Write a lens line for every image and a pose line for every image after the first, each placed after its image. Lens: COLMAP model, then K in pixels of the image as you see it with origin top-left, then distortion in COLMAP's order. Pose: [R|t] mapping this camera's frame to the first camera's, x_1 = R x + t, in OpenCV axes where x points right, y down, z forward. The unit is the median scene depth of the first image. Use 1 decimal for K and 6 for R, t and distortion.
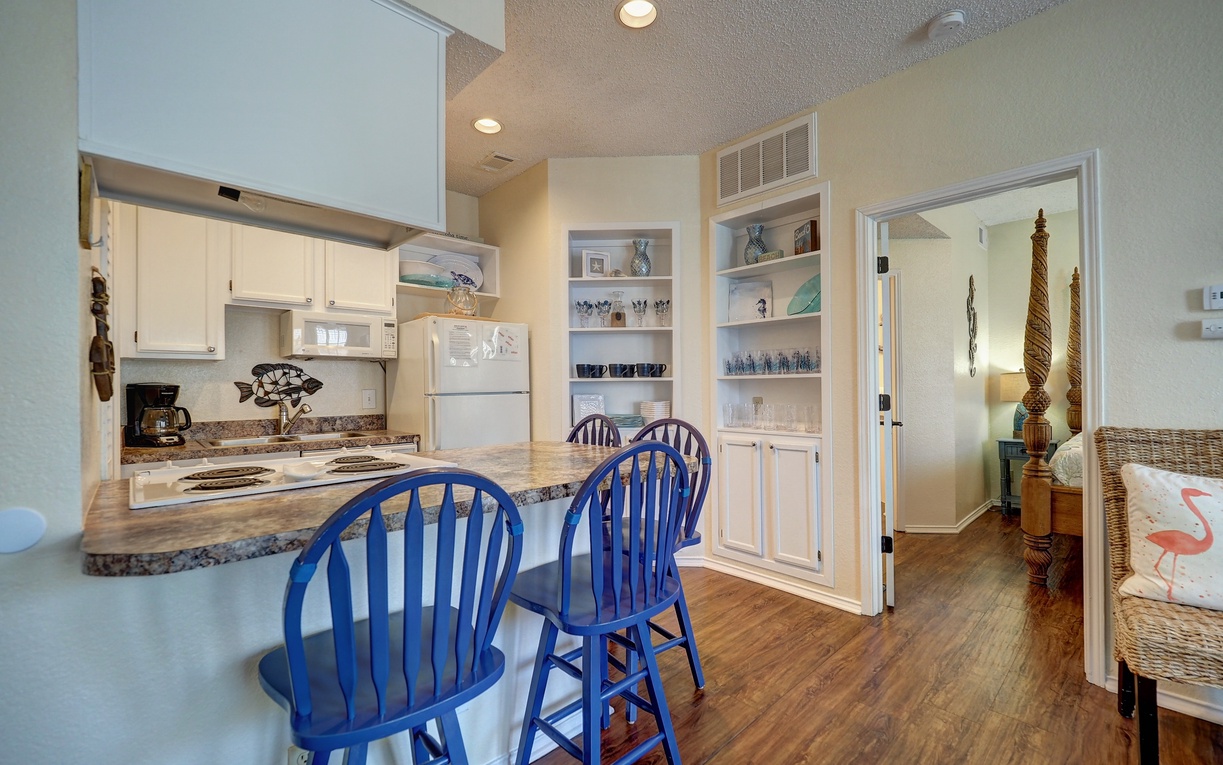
lens RADIAL K [[509.3, 0, 615.7], [0, 509.3, 384.3], [0, 0, 1]] dist [-0.000827, -0.000779]
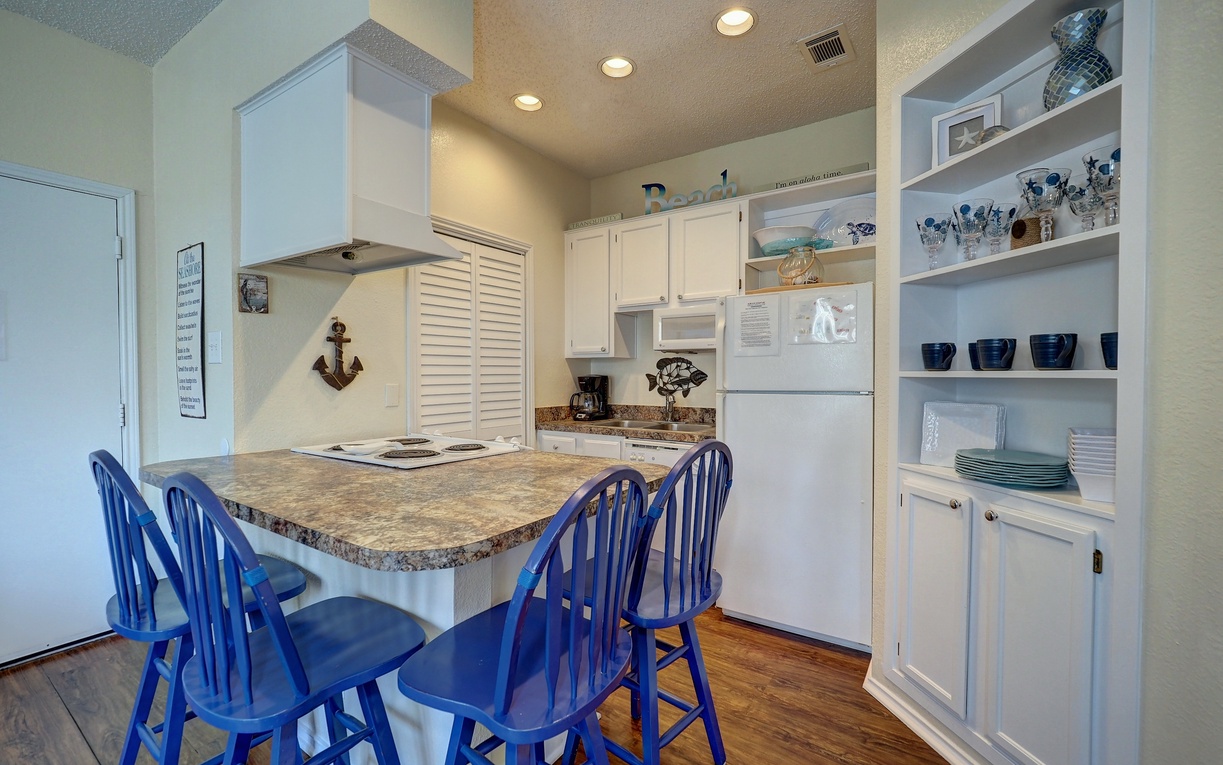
lens RADIAL K [[509.3, 0, 615.7], [0, 509.3, 384.3], [0, 0, 1]] dist [-0.000827, -0.000779]
pose [[0.209400, 0.031042, -0.977337, 0.410727], [0.006694, 0.999427, 0.033178, -0.020032], [0.977807, -0.013490, 0.209072, 0.642321]]
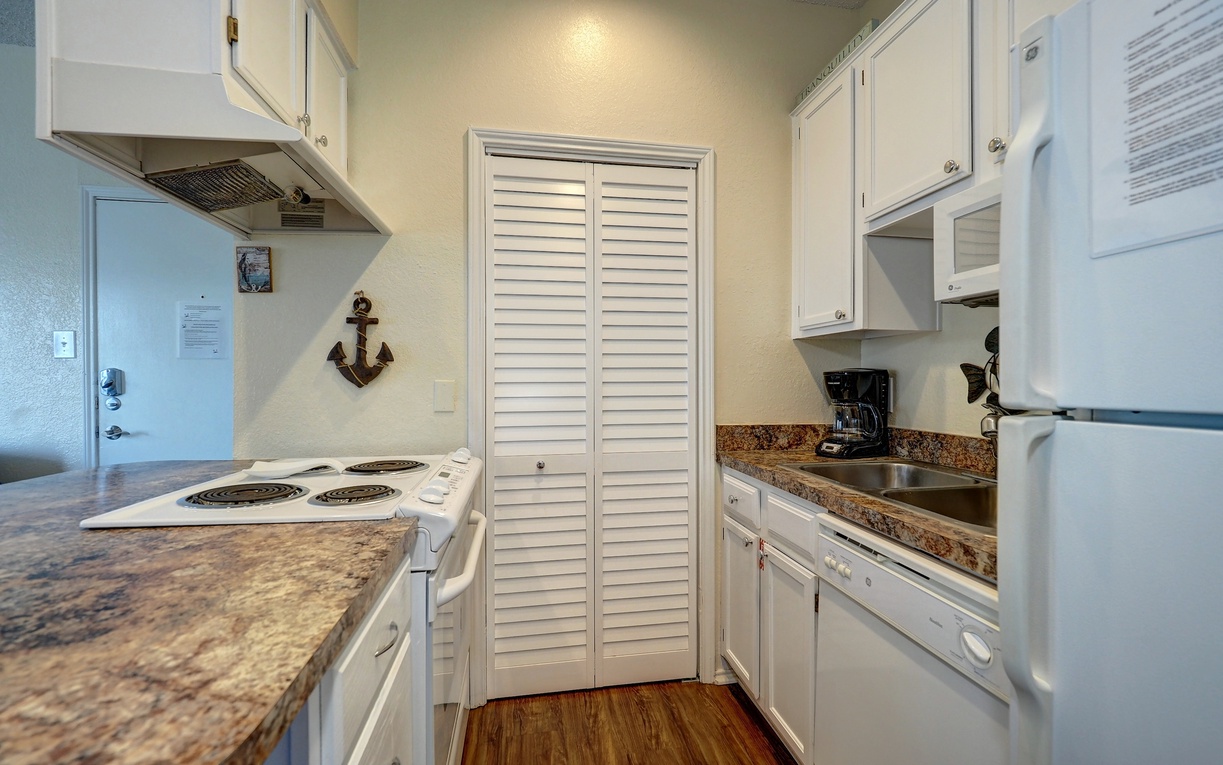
lens RADIAL K [[511.7, 0, 615.2], [0, 511.7, 379.5], [0, 0, 1]] dist [-0.001017, -0.000254]
pose [[-0.553296, 0.012171, -0.832896, -0.086726], [0.015284, 0.999873, 0.004457, 0.003377], [0.832845, -0.010264, -0.553412, 0.948743]]
